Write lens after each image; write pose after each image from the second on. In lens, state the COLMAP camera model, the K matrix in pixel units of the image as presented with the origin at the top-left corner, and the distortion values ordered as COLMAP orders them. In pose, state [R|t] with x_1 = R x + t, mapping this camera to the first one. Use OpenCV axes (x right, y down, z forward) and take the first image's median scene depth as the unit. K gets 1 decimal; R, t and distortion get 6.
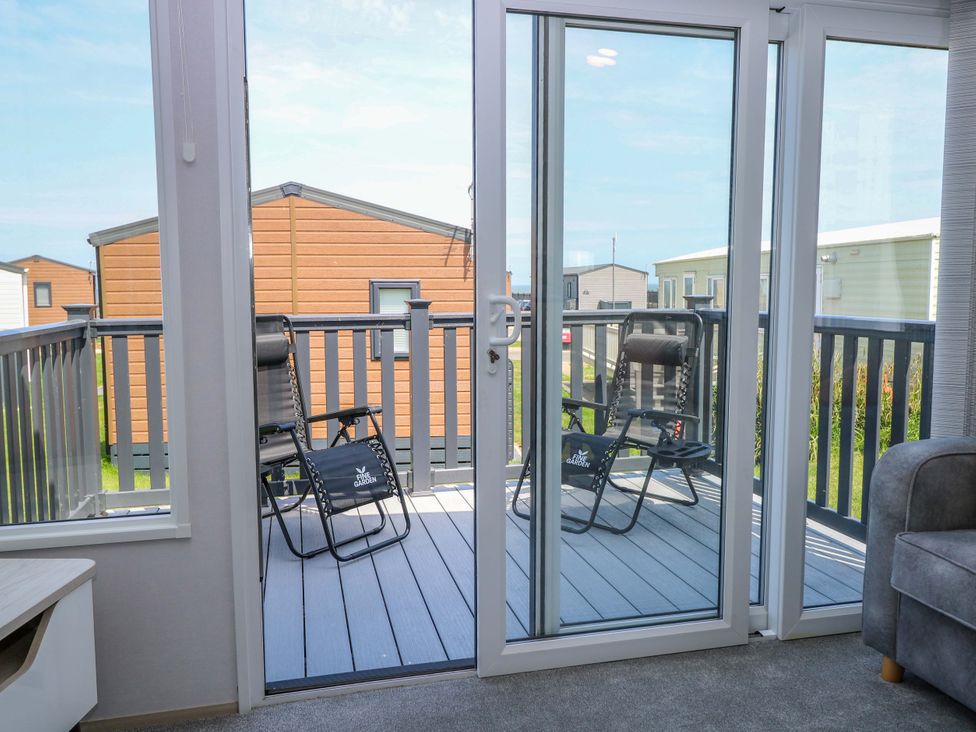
lens RADIAL K [[781.0, 0, 480.6], [0, 781.0, 358.8], [0, 0, 1]] dist [0.028267, -0.010781]
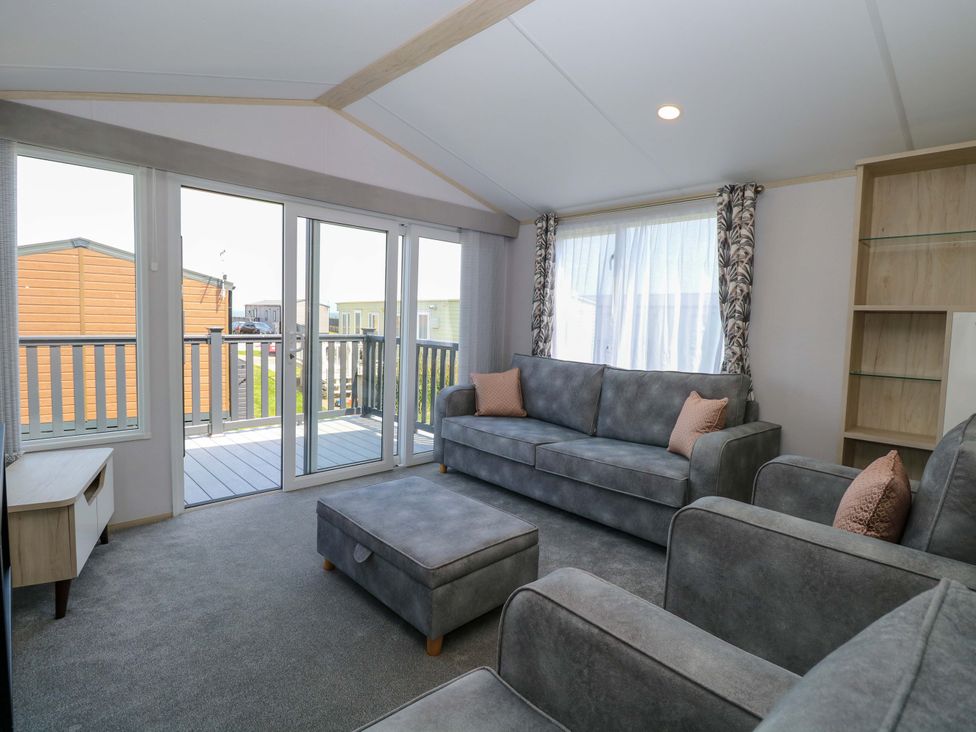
lens RADIAL K [[512.4, 0, 488.1], [0, 512.4, 359.2], [0, 0, 1]] dist [-0.003926, -0.009375]
pose [[0.868528, -0.004695, 0.495617, -0.144511], [0.008477, 0.999950, -0.005384, 0.012845], [-0.495567, 0.008878, 0.868524, -0.404937]]
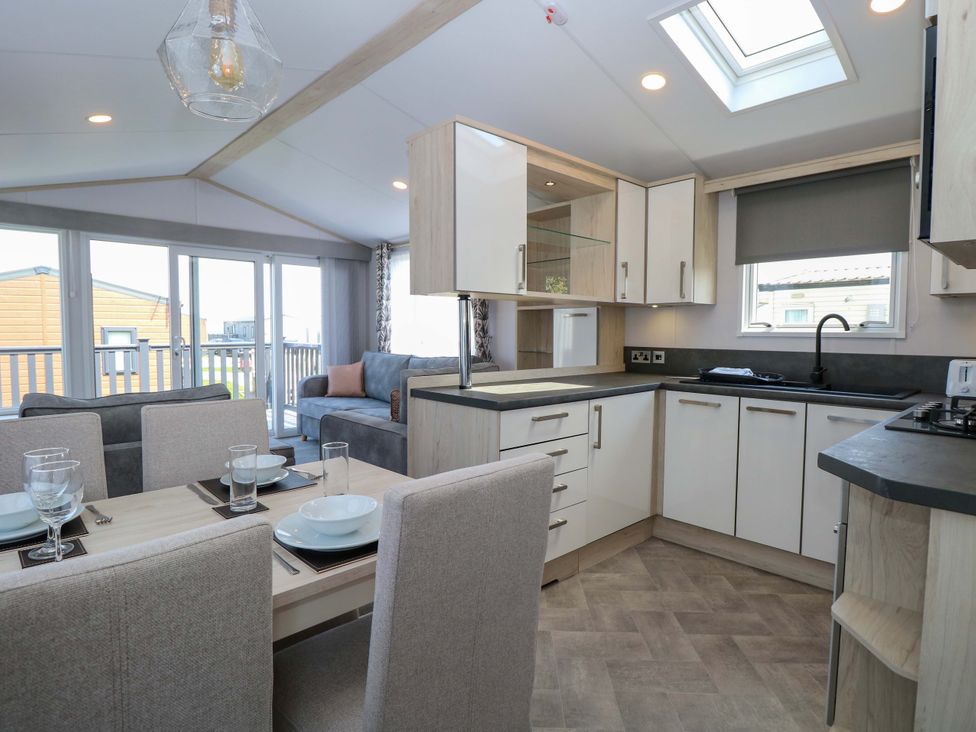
lens RADIAL K [[530.9, 0, 483.2], [0, 530.9, 358.0], [0, 0, 1]] dist [-0.006342, -0.009133]
pose [[0.867350, -0.014932, 0.497475, 0.017546], [0.035175, 0.998889, -0.031345, 0.081352], [-0.496454, 0.044686, 0.866912, -0.985116]]
